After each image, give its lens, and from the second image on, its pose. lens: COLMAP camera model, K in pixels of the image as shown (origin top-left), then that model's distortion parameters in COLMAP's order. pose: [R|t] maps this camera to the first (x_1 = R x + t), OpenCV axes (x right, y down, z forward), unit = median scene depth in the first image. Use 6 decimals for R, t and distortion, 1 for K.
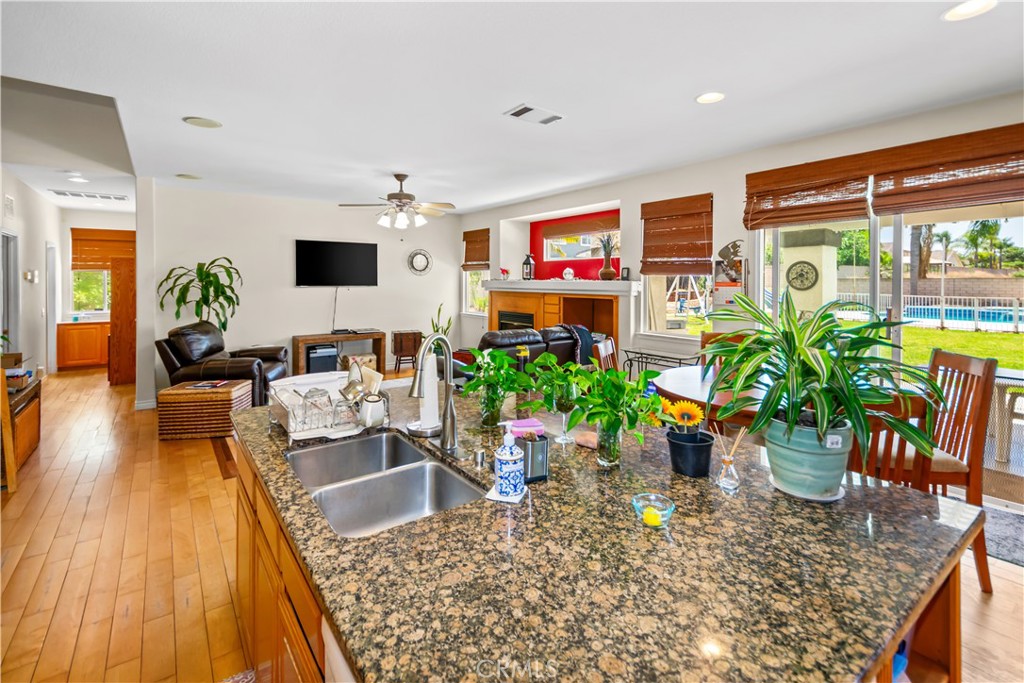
lens RADIAL K [[465.2, 0, 520.2], [0, 465.2, 281.4], [0, 0, 1]] dist [0.015218, -0.000037]
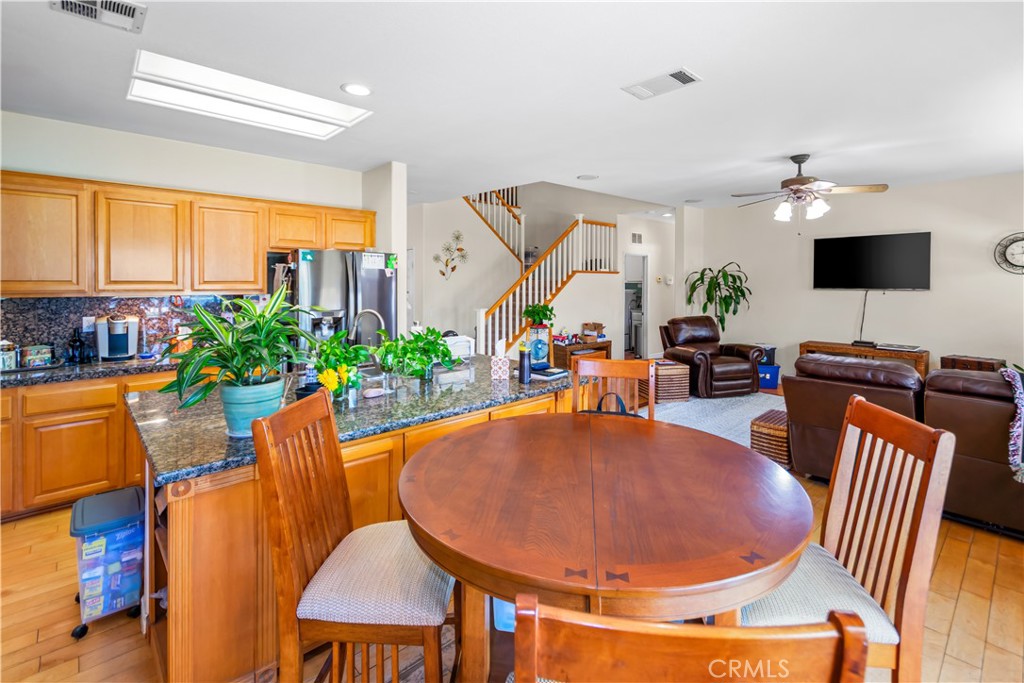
lens RADIAL K [[465.2, 0, 520.2], [0, 465.2, 281.4], [0, 0, 1]] dist [0.015218, -0.000037]
pose [[0.104016, -0.003993, -0.994568, 0.569181], [0.001773, 0.999991, -0.003830, -0.003559], [0.994574, -0.001365, 0.104022, 0.480089]]
